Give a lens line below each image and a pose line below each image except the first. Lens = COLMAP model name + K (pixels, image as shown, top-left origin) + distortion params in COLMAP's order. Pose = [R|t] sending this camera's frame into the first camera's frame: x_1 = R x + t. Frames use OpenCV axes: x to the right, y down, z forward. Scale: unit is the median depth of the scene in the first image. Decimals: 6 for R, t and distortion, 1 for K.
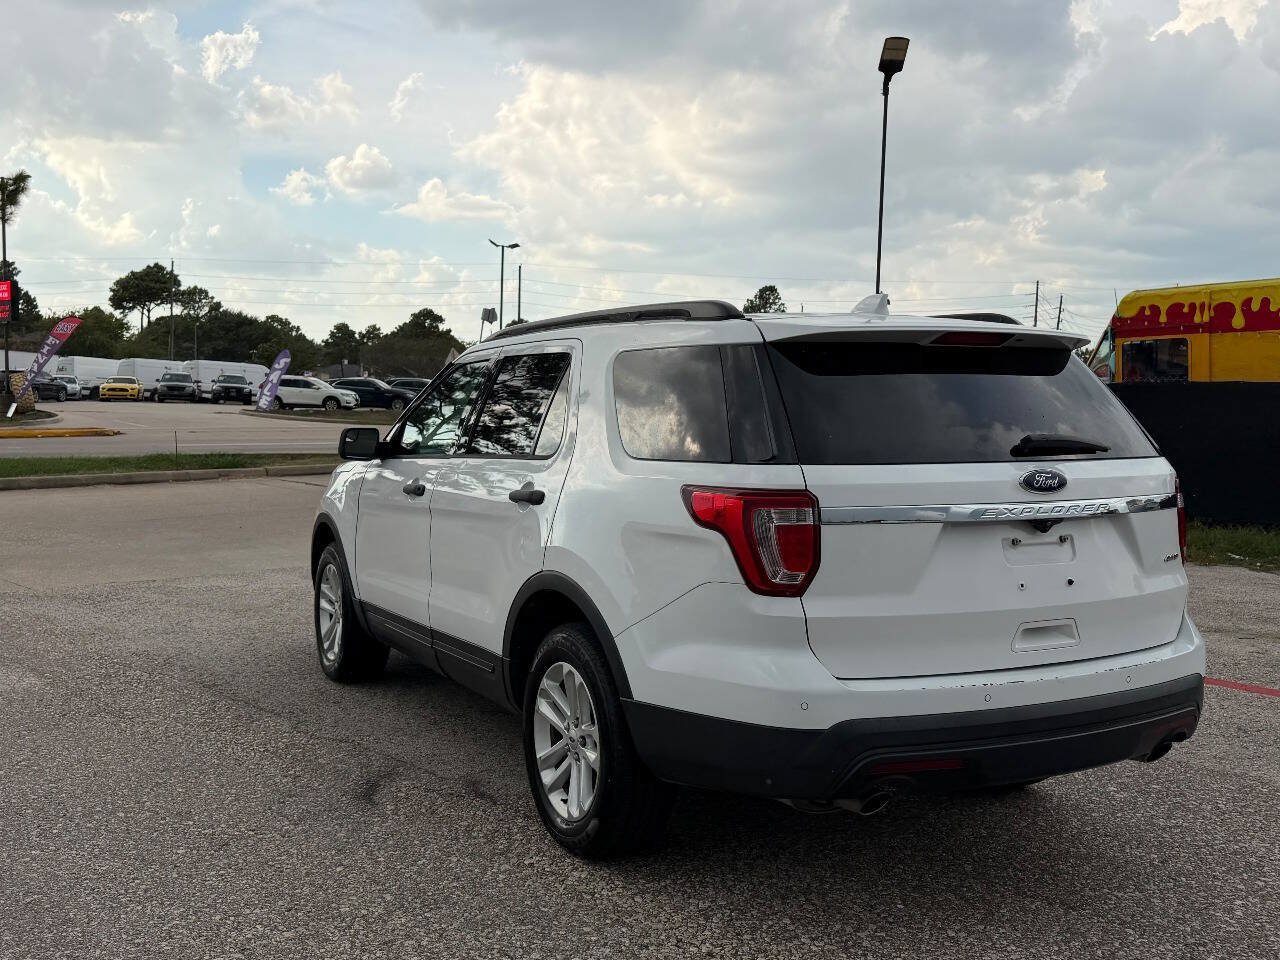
lens RADIAL K [[1253.7, 0, 641.4], [0, 1253.7, 484.9], [0, 0, 1]] dist [0.050041, 0.000000]
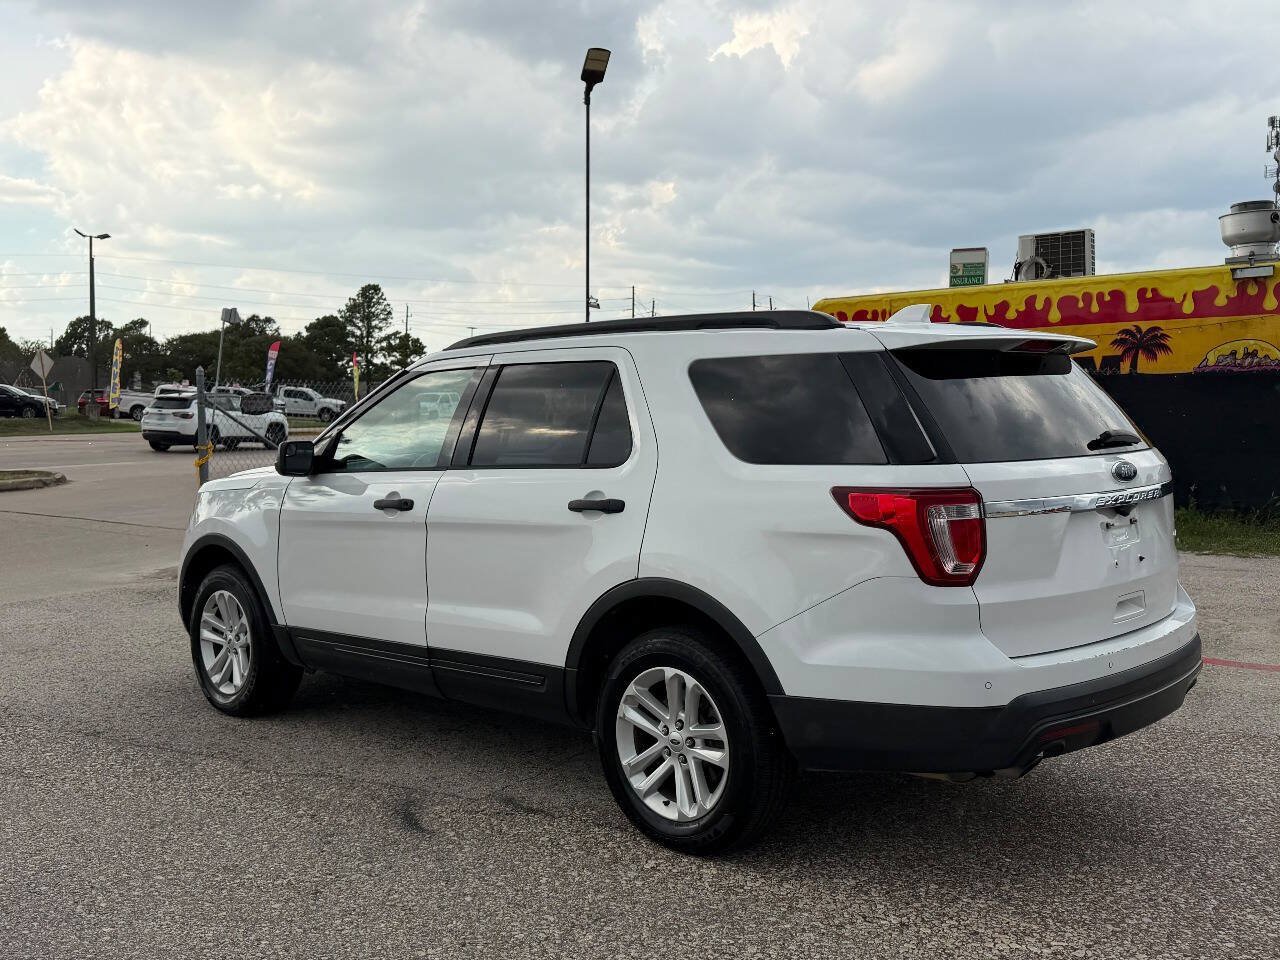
lens RADIAL K [[1253.7, 0, 638.7], [0, 1253.7, 499.4], [0, 0, 1]] dist [0.050041, 0.000000]
pose [[0.950511, -0.041259, 0.307938, -0.366438], [0.037985, 0.999140, 0.016621, -0.010783], [-0.308359, -0.004101, 0.951261, 0.041081]]
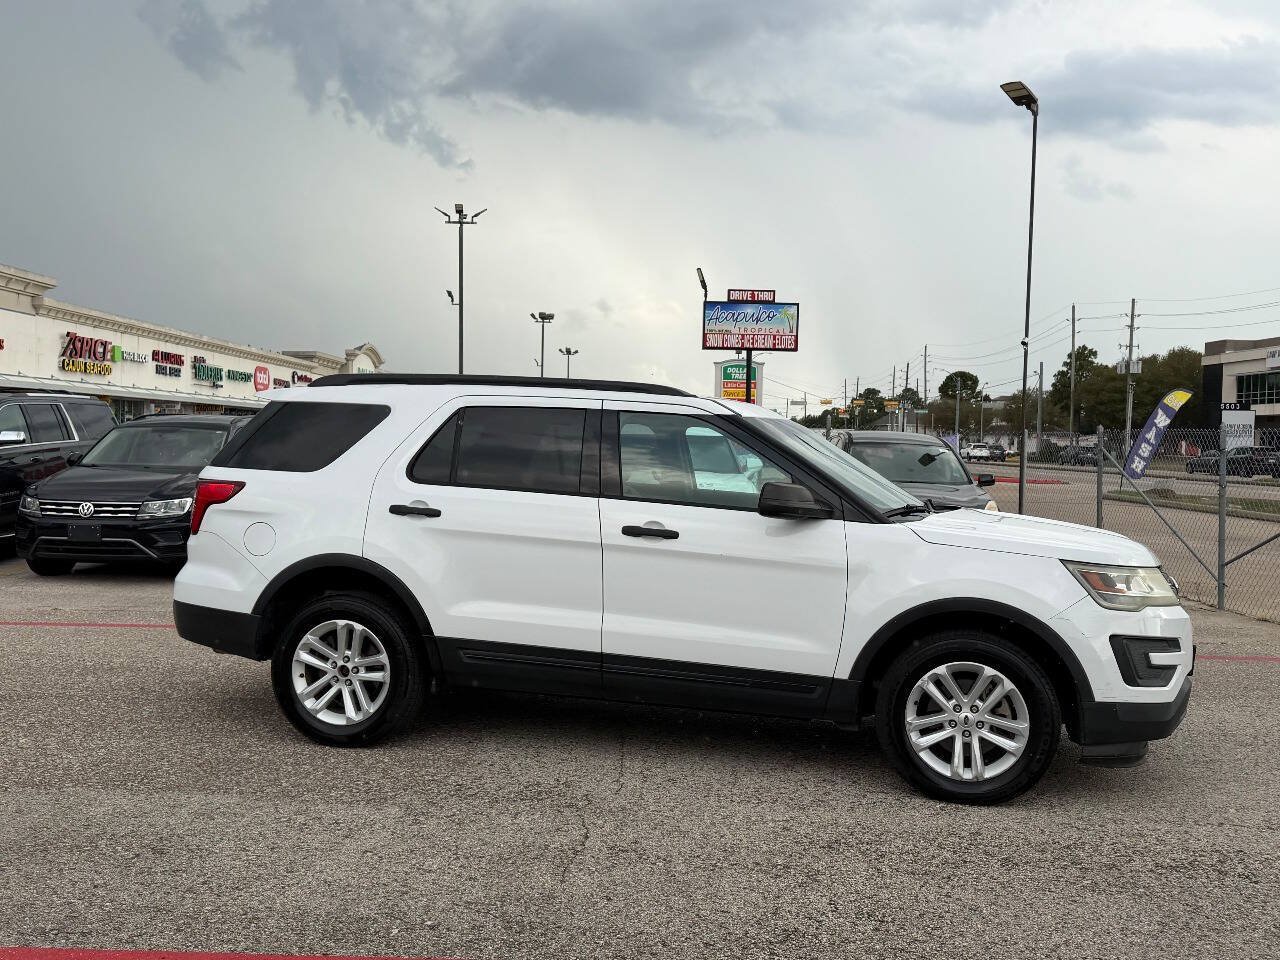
lens RADIAL K [[1253.7, 0, 641.3], [0, 1253.7, 503.1], [0, 0, 1]] dist [0.050041, 0.000000]
pose [[-0.667034, -0.001505, -0.745026, 1.144335], [-0.087200, 0.993283, 0.076065, -0.133107], [0.739907, 0.115704, -0.662684, 2.288804]]
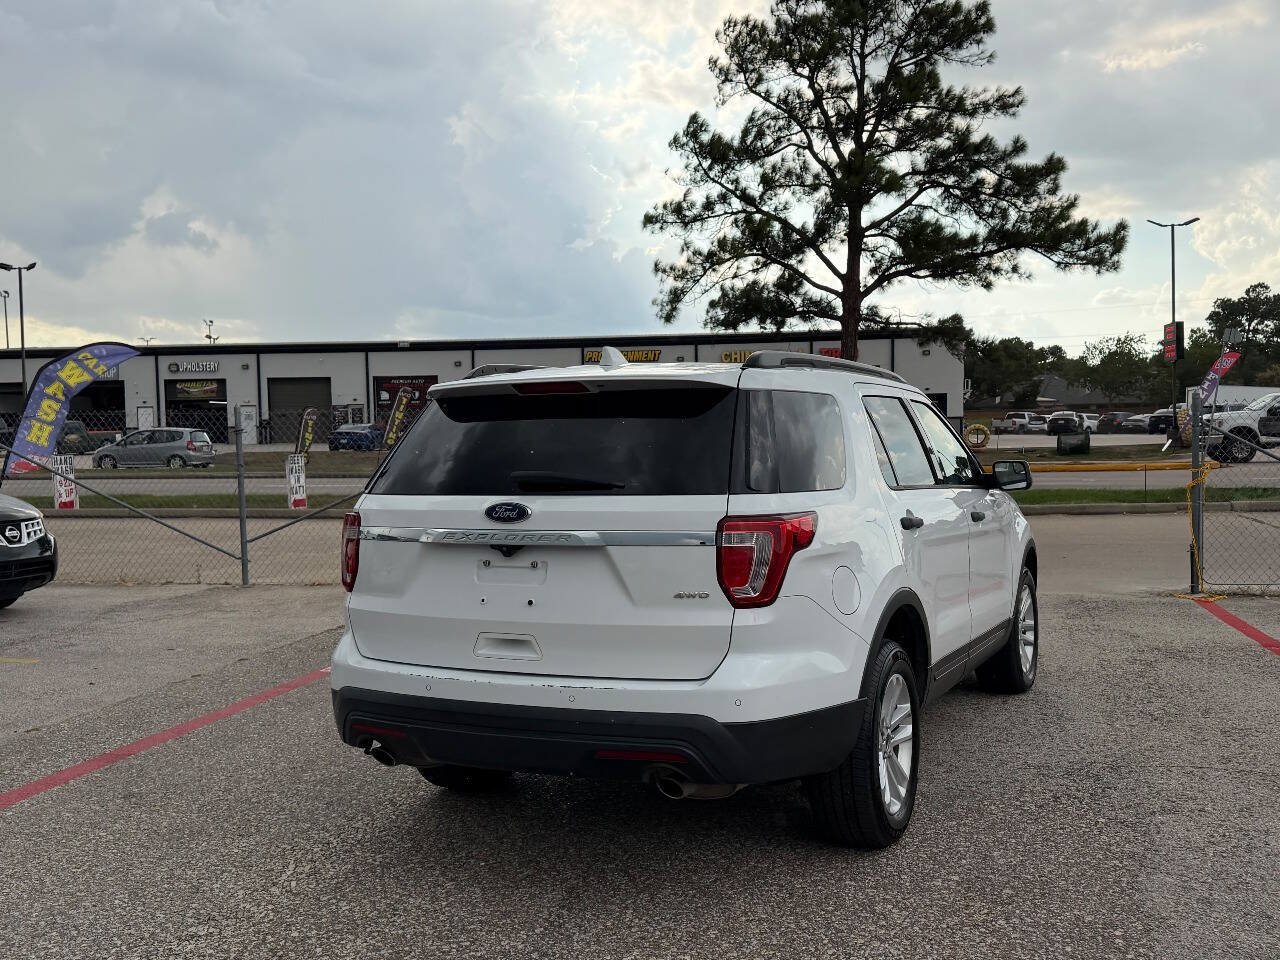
lens RADIAL K [[1253.7, 0, 643.6], [0, 1253.7, 488.7], [0, 0, 1]] dist [0.050041, 0.000000]
pose [[0.581611, 0.010595, -0.813398, 1.077277], [-0.029074, 0.999547, -0.007770, -0.015528], [0.812947, 0.028168, 0.581656, 0.355489]]
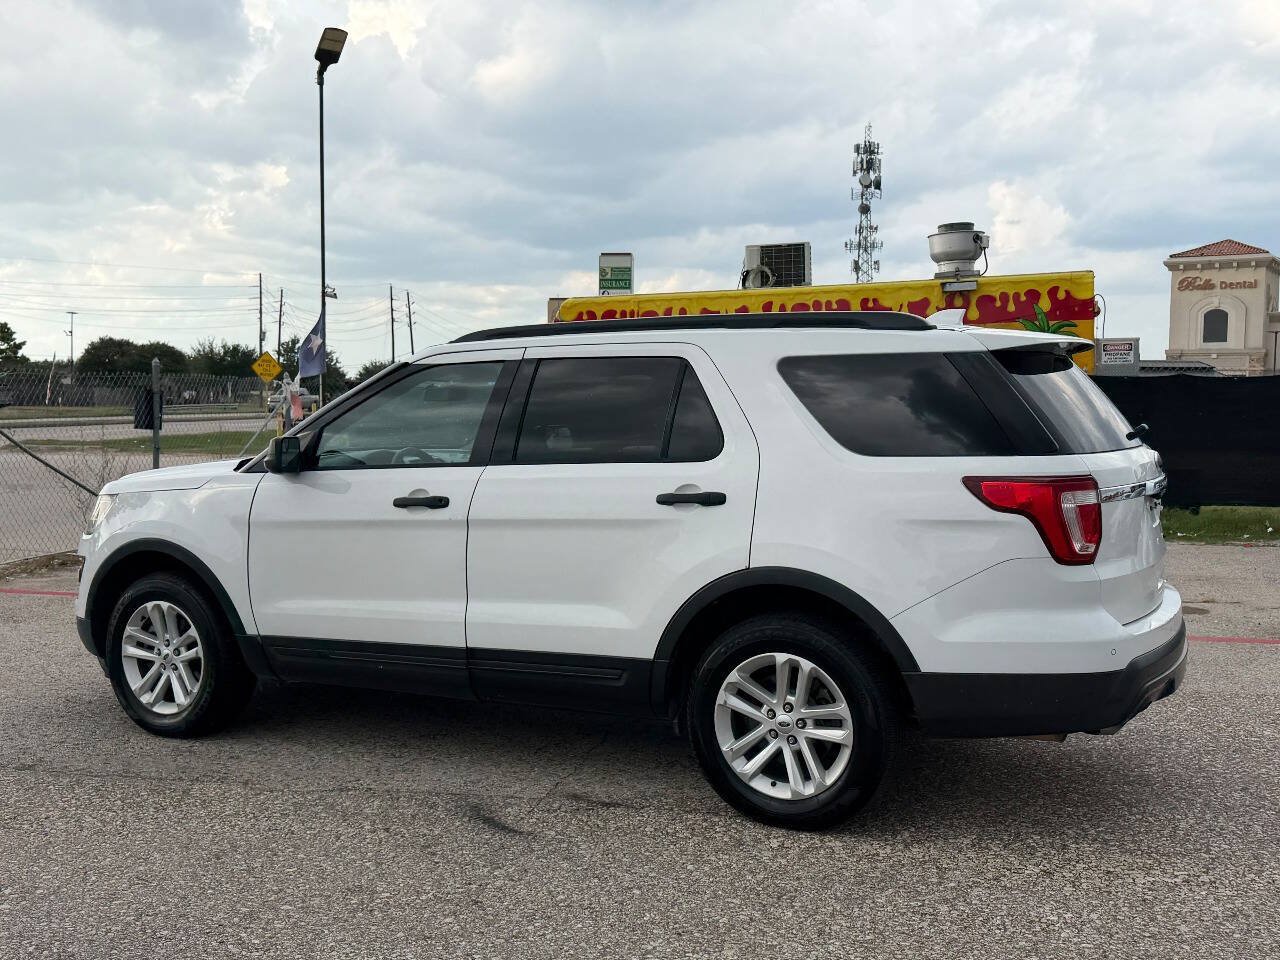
lens RADIAL K [[1253.7, 0, 639.7], [0, 1253.7, 501.9], [0, 0, 1]] dist [0.050041, 0.000000]
pose [[0.818667, -0.058131, 0.571319, -0.706802], [0.047001, 0.998308, 0.034226, -0.024659], [-0.572342, -0.001167, 0.820014, 0.191677]]
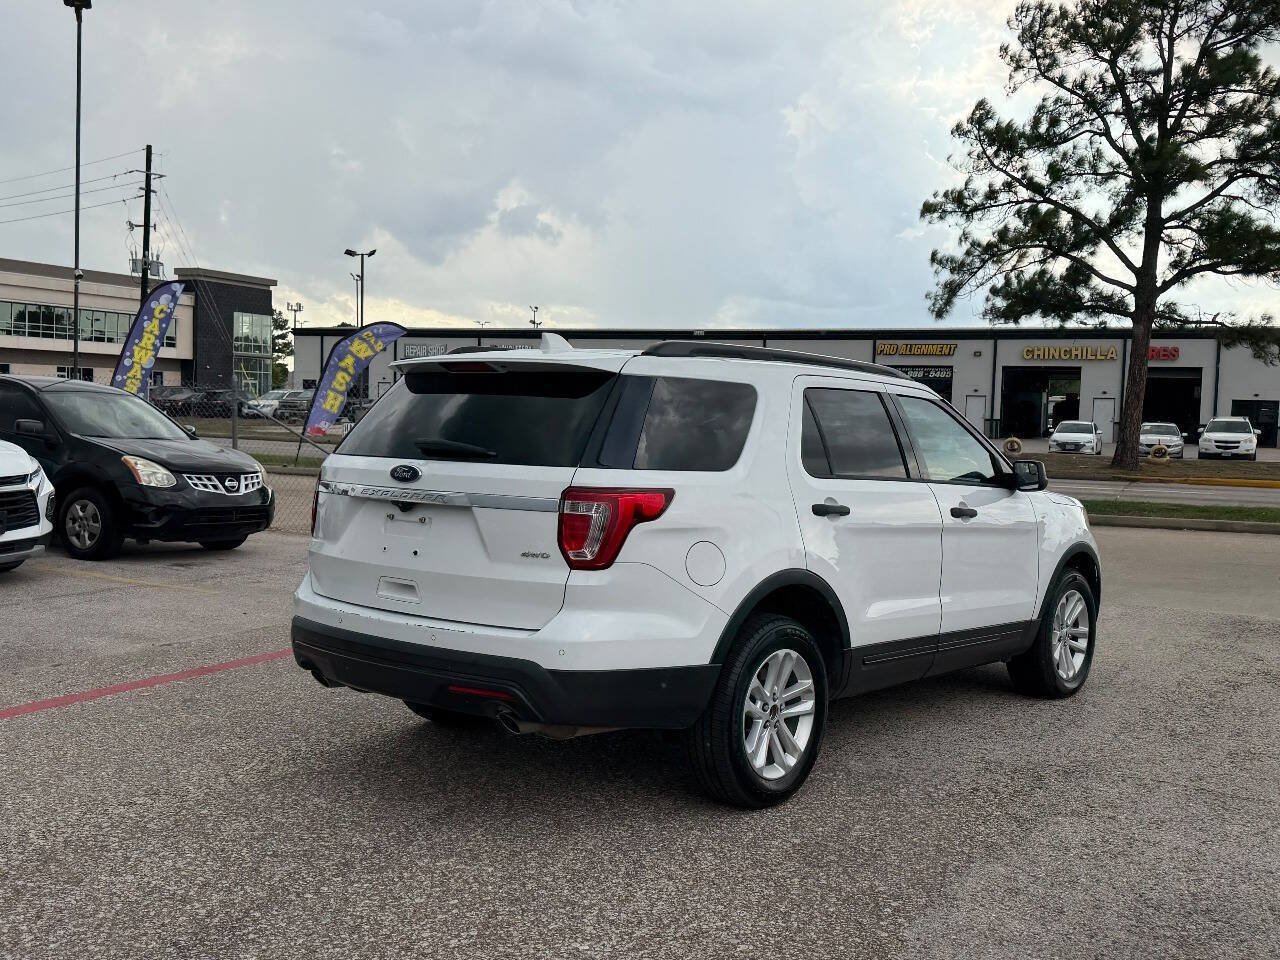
lens RADIAL K [[1253.7, 0, 647.4], [0, 1253.7, 483.7], [0, 0, 1]] dist [0.050041, 0.000000]
pose [[0.364690, 0.041209, -0.930217, 1.332896], [-0.086405, 0.996207, 0.010258, -0.022067], [0.927111, 0.076635, 0.366867, 0.614384]]
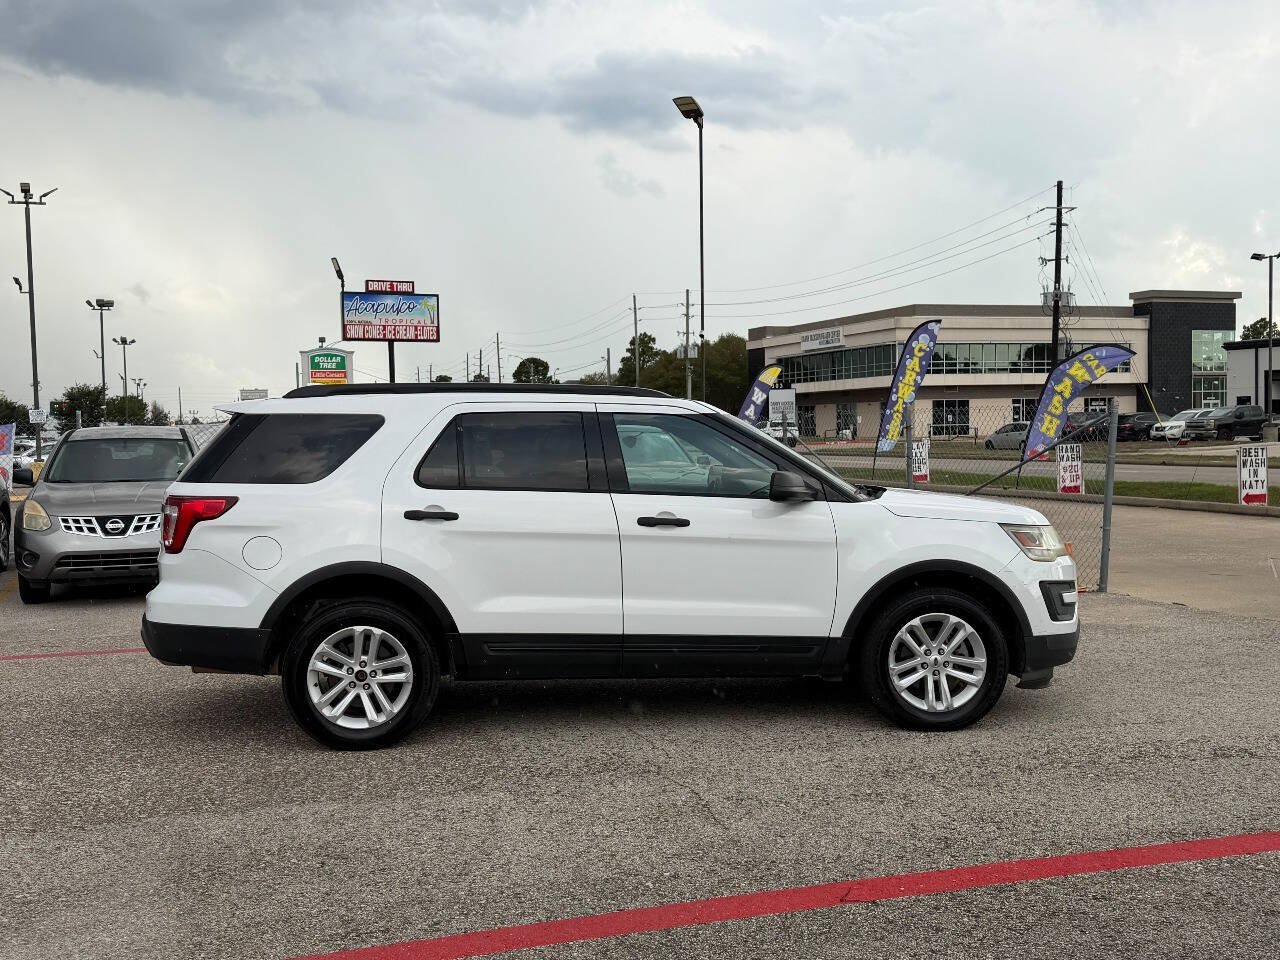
lens RADIAL K [[1253.7, 0, 624.9], [0, 1253.7, 498.8], [0, 0, 1]] dist [0.050041, 0.000000]
pose [[-0.393467, 0.032996, -0.918746, 1.507334], [-0.055058, 0.996716, 0.059376, -0.114636], [0.917689, 0.073947, -0.390358, 1.960274]]
